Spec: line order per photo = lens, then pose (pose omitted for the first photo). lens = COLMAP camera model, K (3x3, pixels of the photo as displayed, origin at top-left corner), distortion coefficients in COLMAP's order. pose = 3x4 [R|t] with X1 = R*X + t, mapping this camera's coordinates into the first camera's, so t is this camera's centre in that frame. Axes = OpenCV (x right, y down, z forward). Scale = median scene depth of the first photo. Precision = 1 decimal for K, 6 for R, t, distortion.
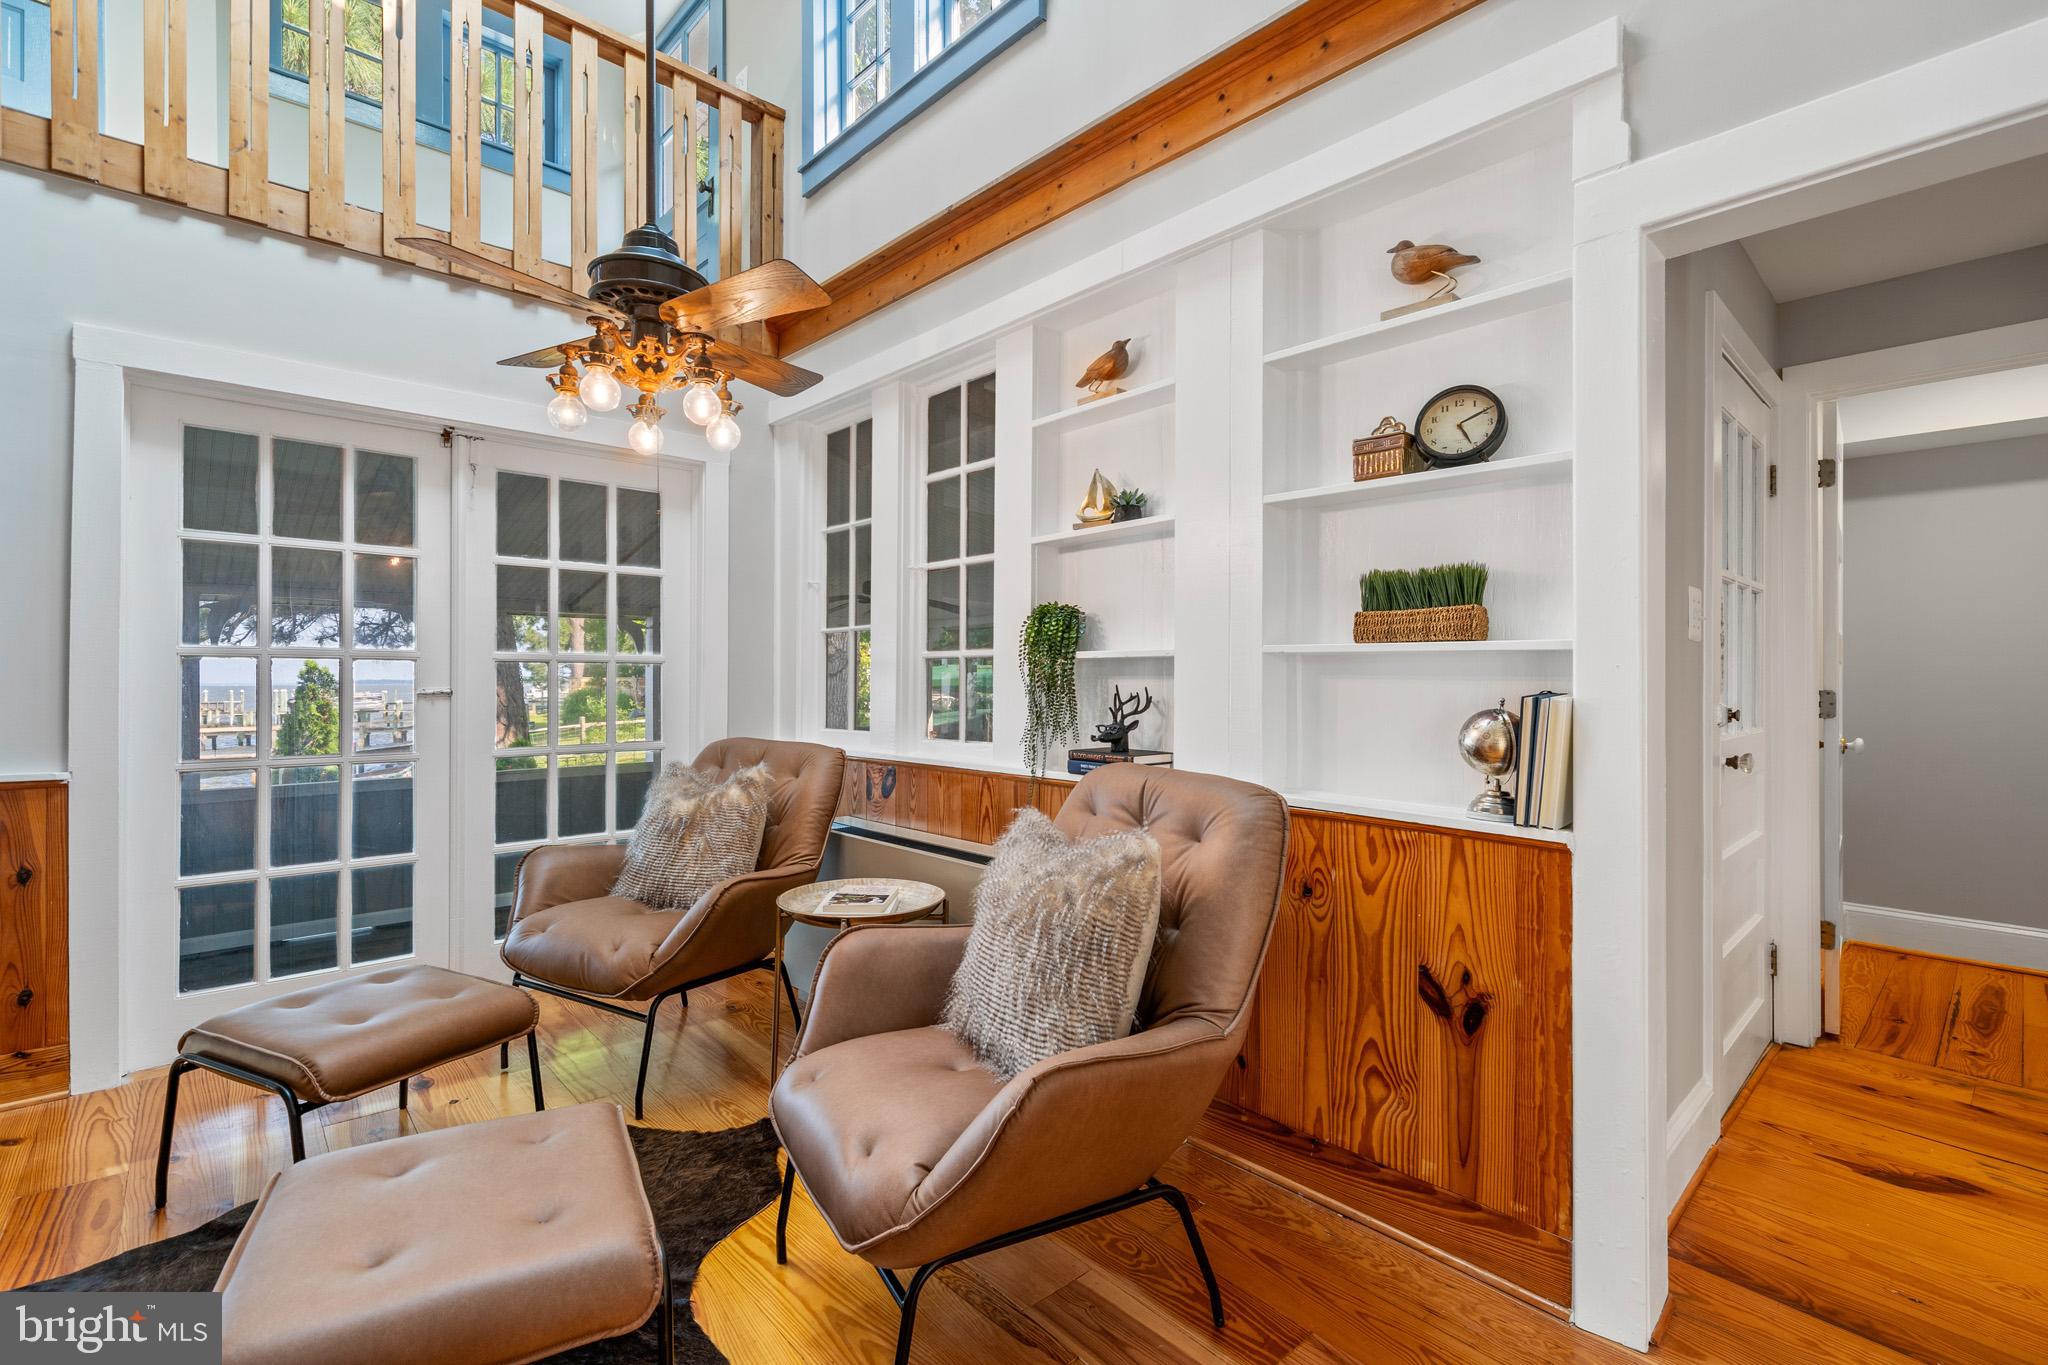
lens RADIAL K [[915.7, 0, 1020.7], [0, 915.7, 684.4], [0, 0, 1]] dist [-0.006751, 0.002337]
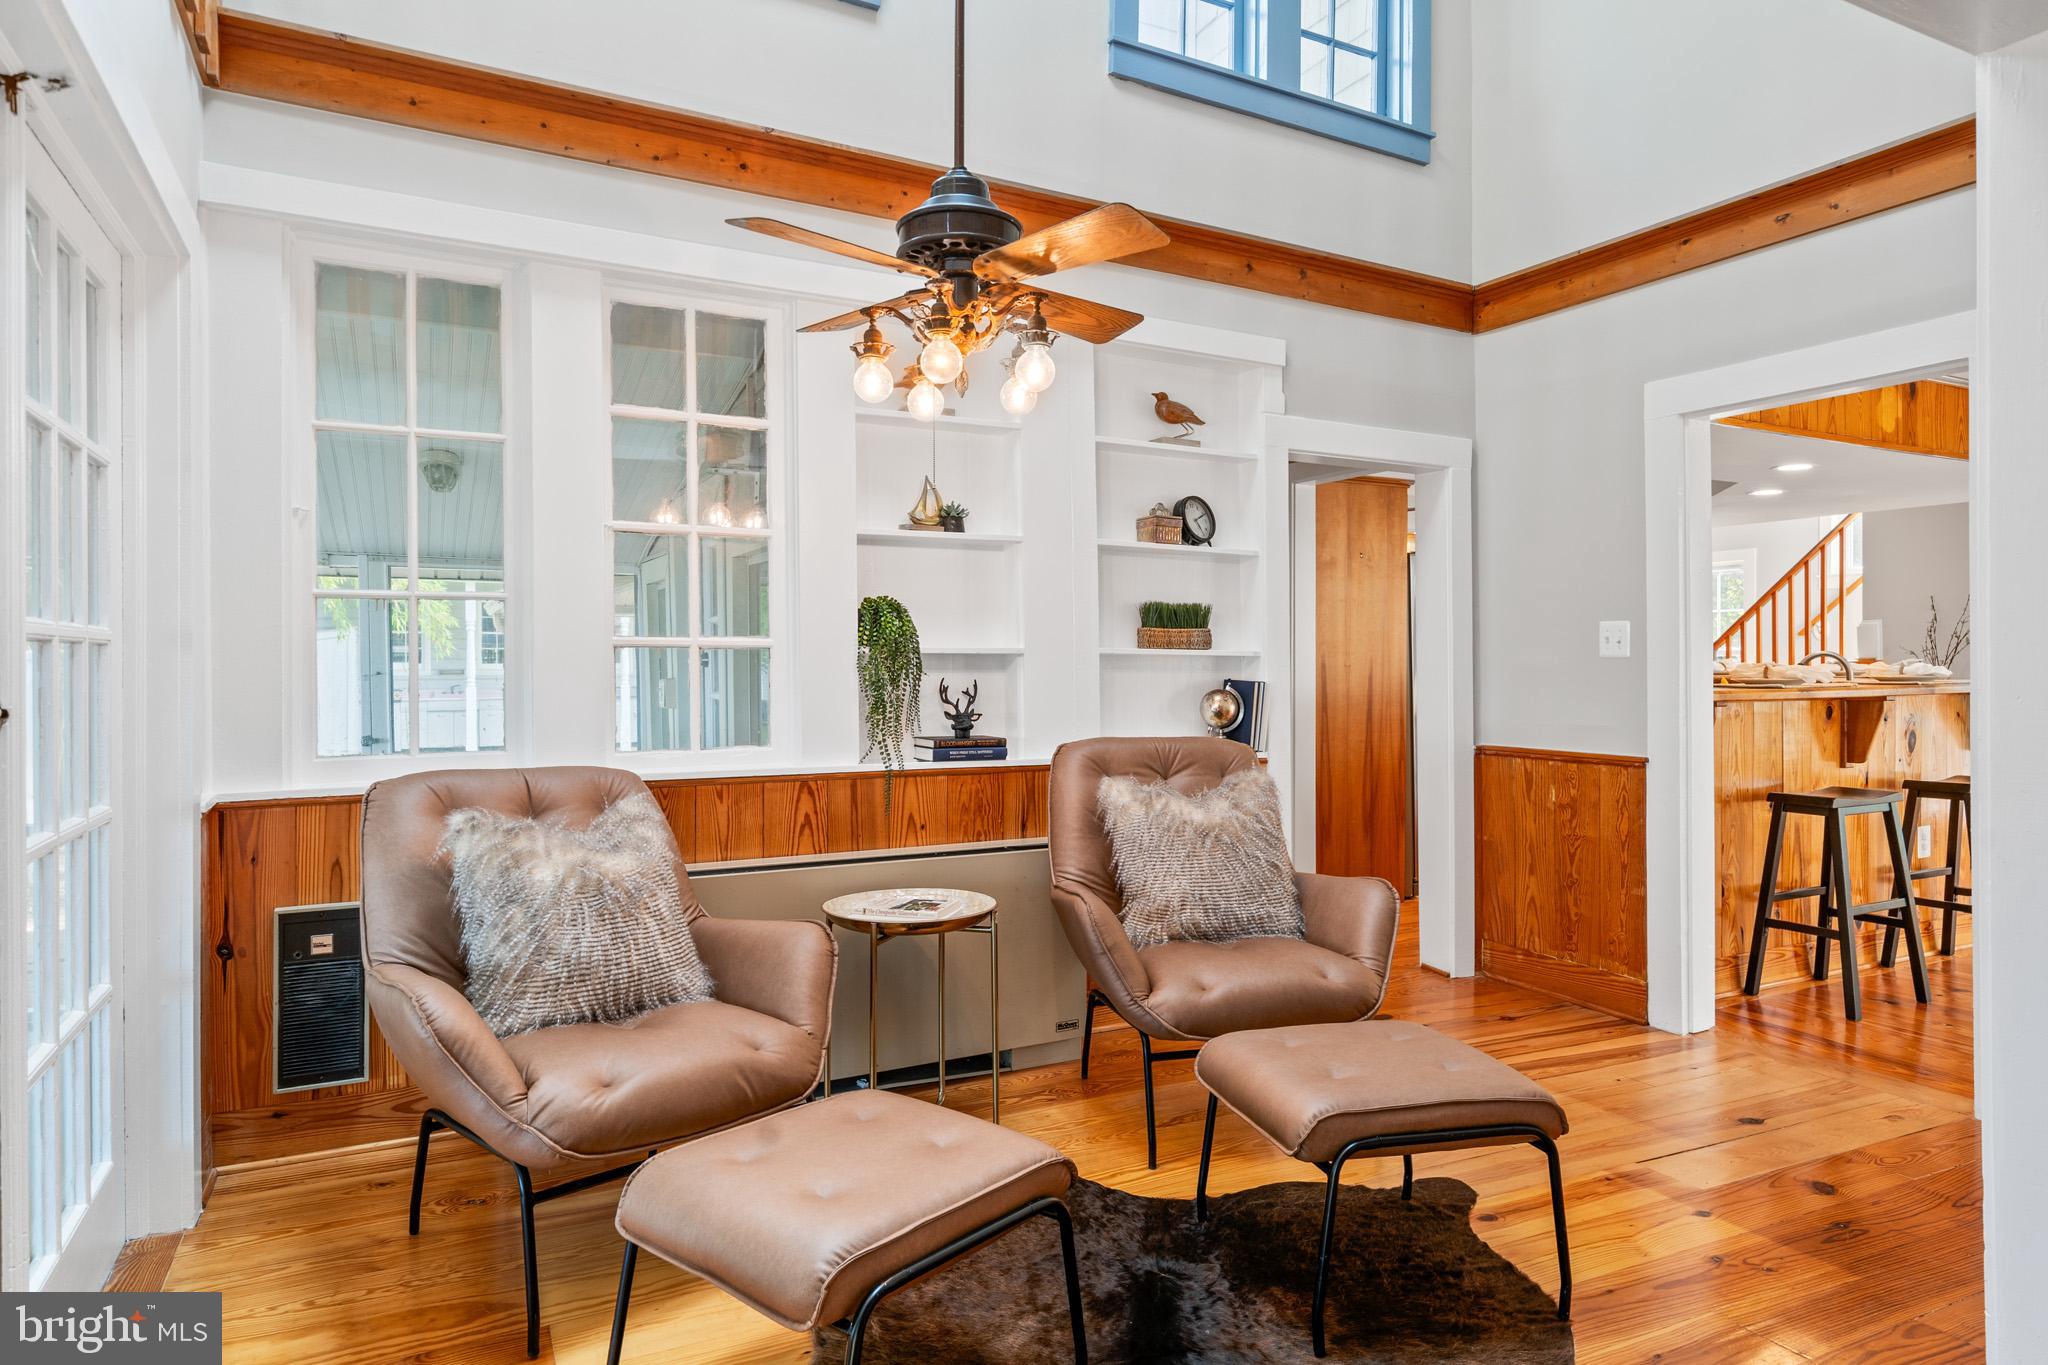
lens RADIAL K [[1197.7, 0, 1020.1], [0, 1197.7, 669.2], [0, 0, 1]] dist [-0.003513, -0.000240]
pose [[0.264265, -0.006131, 0.964431, -1.297522], [0.003427, 0.999979, 0.005418, -0.018049], [-0.964444, 0.001873, 0.264281, 0.550603]]
